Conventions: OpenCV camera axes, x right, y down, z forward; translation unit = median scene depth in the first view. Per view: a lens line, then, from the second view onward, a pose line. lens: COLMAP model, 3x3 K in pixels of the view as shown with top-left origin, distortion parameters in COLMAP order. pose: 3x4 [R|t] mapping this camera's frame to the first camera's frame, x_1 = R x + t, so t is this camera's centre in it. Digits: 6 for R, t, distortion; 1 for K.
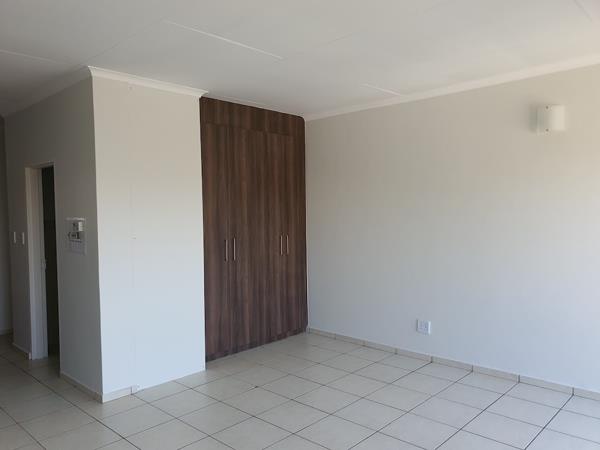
lens RADIAL K [[469.1, 0, 293.5], [0, 469.1, 225.8], [0, 0, 1]] dist [0.019817, 0.002406]
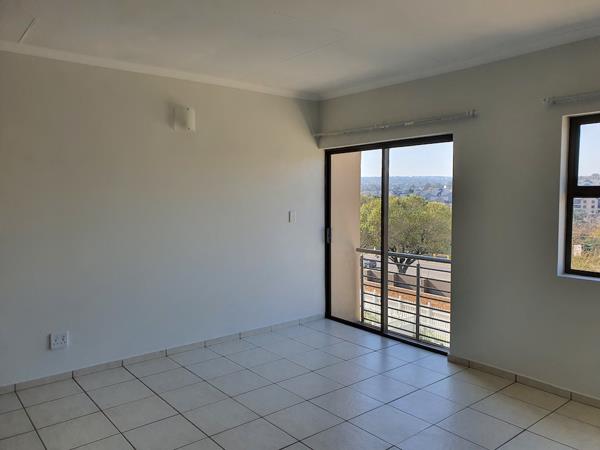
lens RADIAL K [[469.1, 0, 293.5], [0, 469.1, 225.8], [0, 0, 1]] dist [0.019817, 0.002406]
pose [[0.128579, -0.053715, 0.990243, -0.543158], [0.043598, 0.997873, 0.048468, -0.008953], [-0.990740, 0.036941, 0.130647, 0.547291]]
